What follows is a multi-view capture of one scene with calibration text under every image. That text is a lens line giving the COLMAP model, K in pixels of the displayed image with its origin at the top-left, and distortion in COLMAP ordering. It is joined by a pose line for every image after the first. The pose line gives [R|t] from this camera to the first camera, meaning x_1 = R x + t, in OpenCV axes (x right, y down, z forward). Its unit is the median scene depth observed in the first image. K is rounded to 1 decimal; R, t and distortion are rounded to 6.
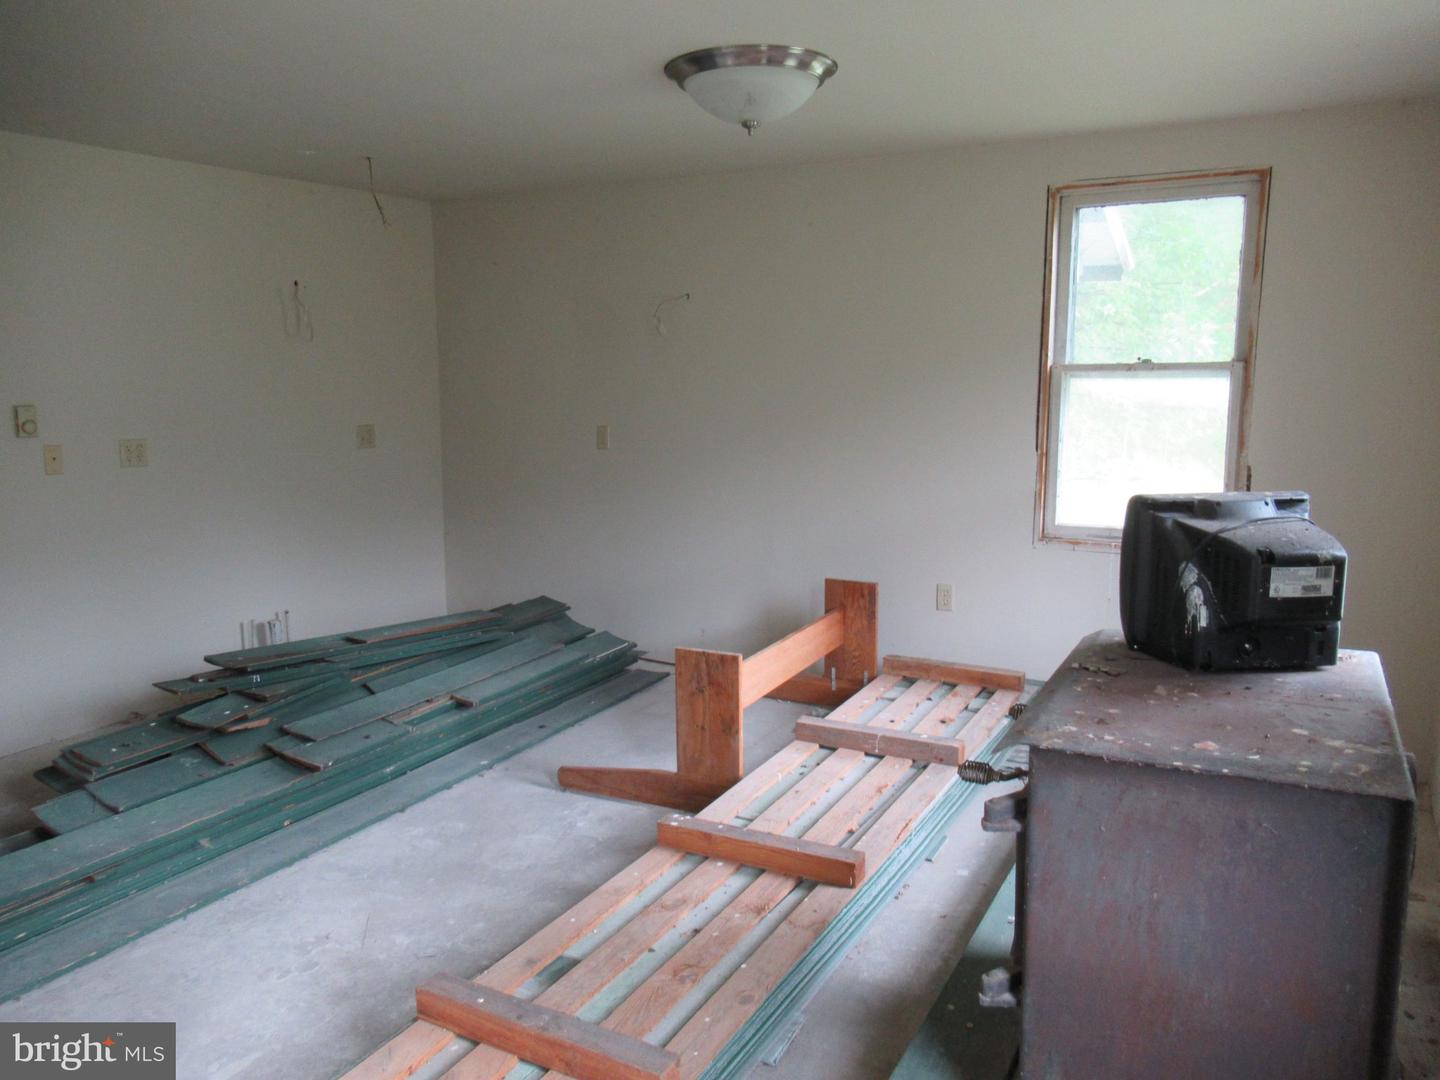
lens RADIAL K [[1058.2, 0, 720.0], [0, 1058.2, 540.0], [0, 0, 1]] dist [-0.028410, 0.027732]
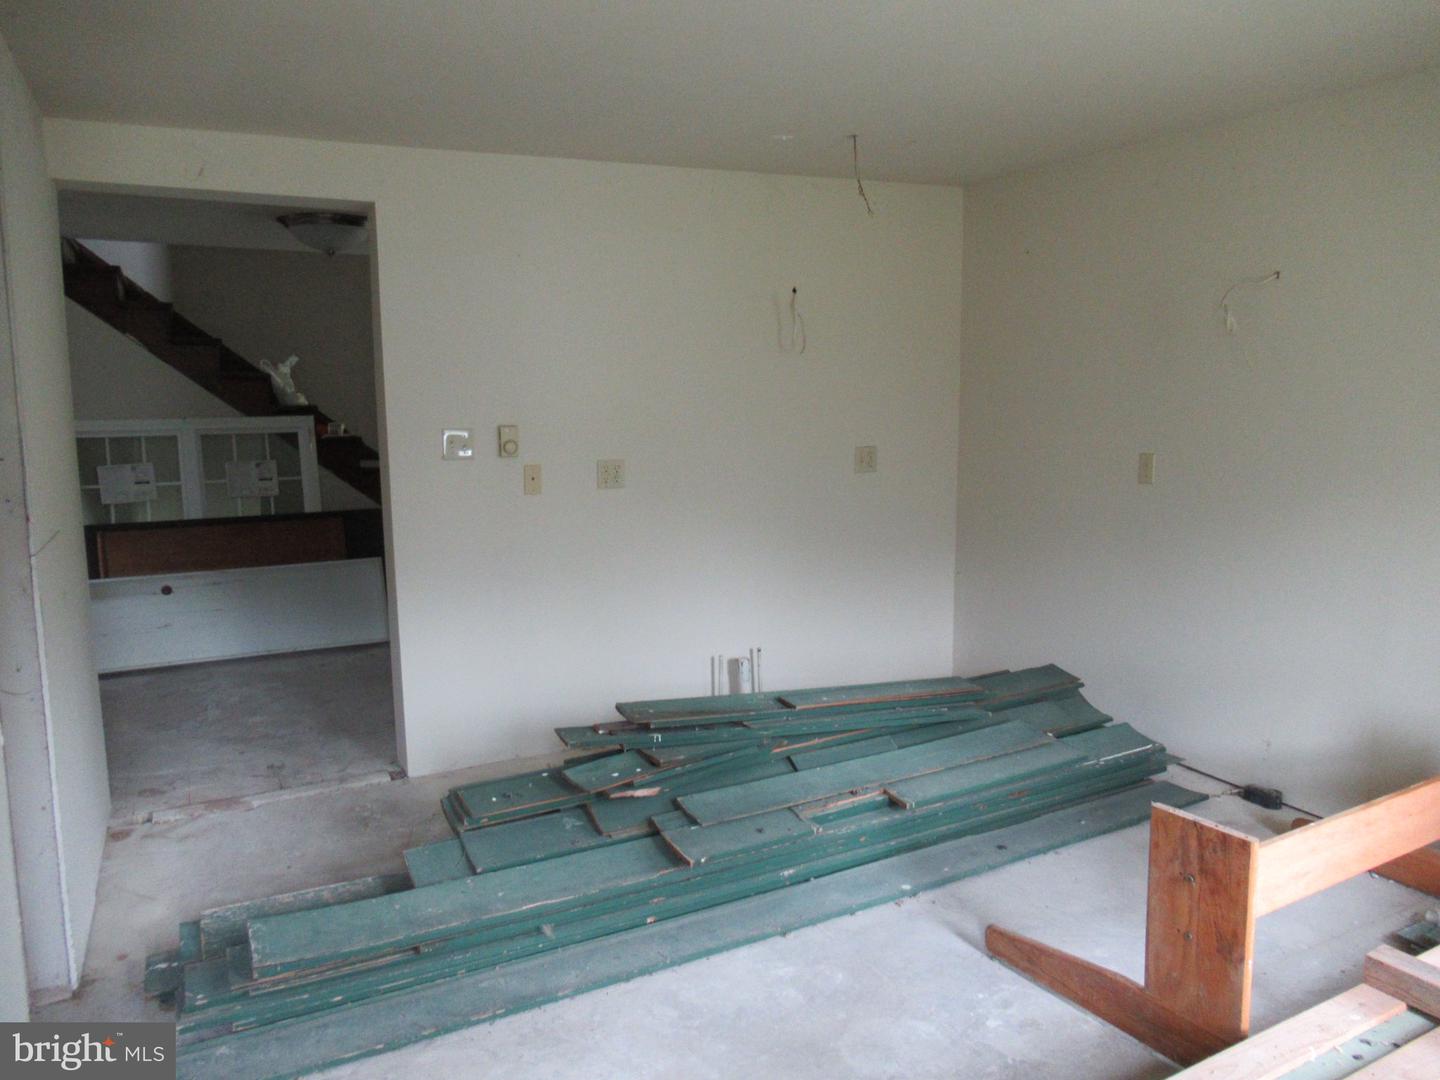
lens RADIAL K [[1058.2, 0, 720.0], [0, 1058.2, 540.0], [0, 0, 1]] dist [-0.028410, 0.027732]
pose [[0.835691, 0.065765, -0.545248, 0.076030], [-0.070359, 0.997444, 0.012469, -0.049178], [0.544675, 0.027943, 0.838182, 0.284588]]
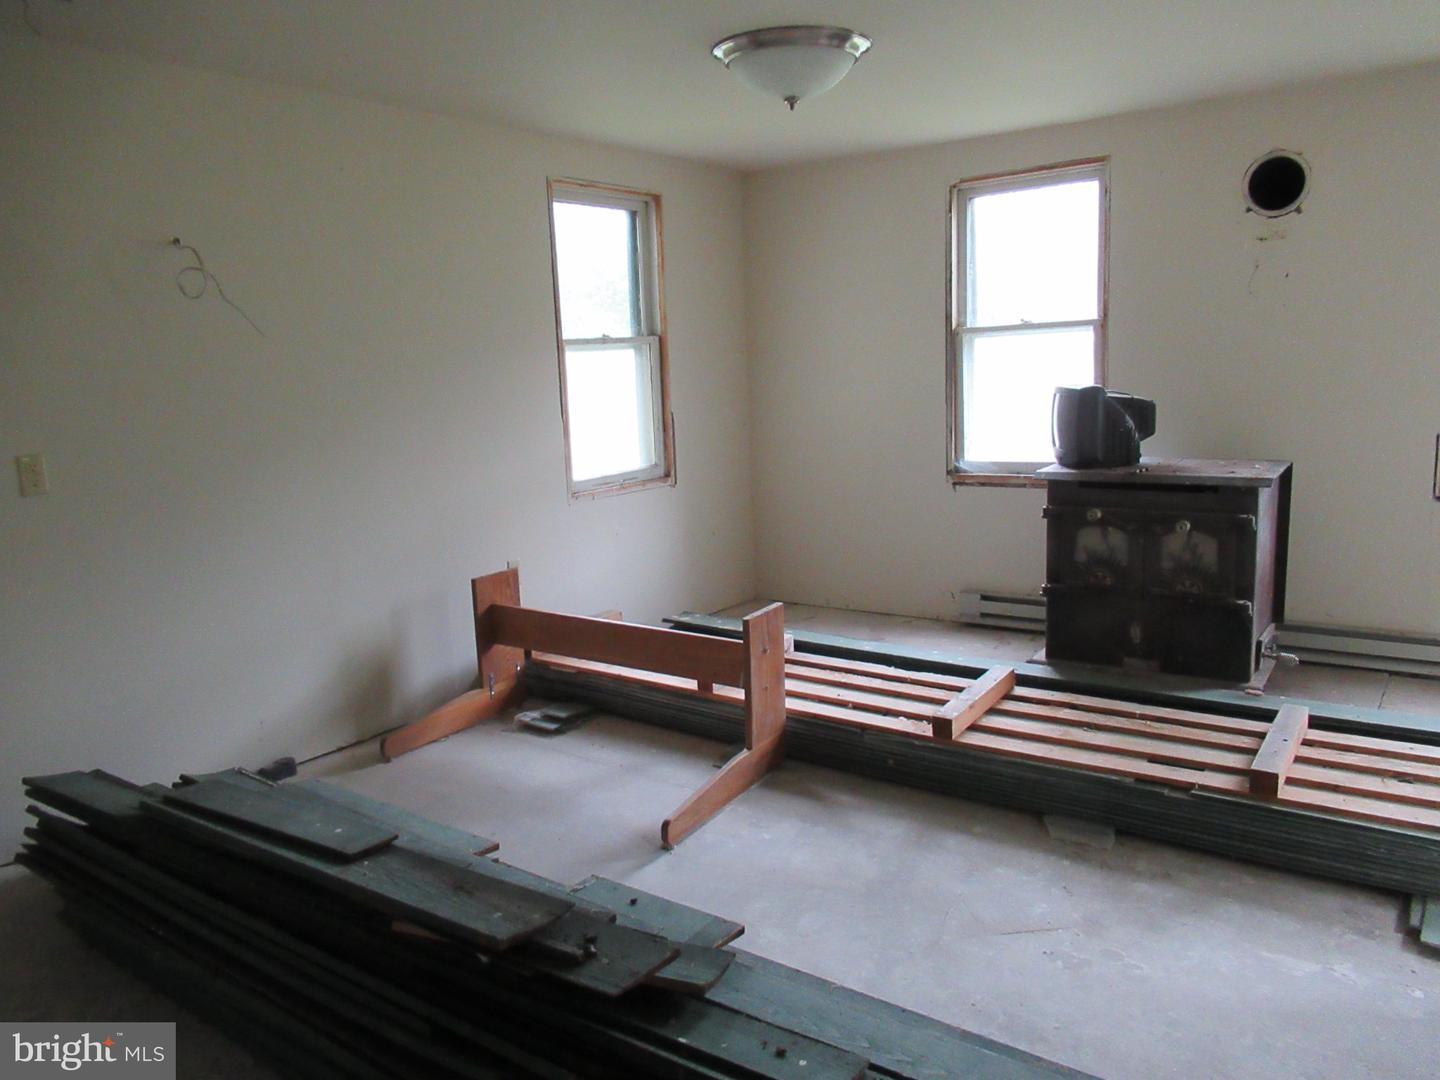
lens RADIAL K [[1058.2, 0, 720.0], [0, 1058.2, 540.0], [0, 0, 1]] dist [-0.028410, 0.027732]
pose [[0.097471, -0.169942, 0.980622, -0.932128], [0.185440, 0.971159, 0.149870, -0.111107], [-0.977809, 0.167239, 0.126174, 0.849303]]
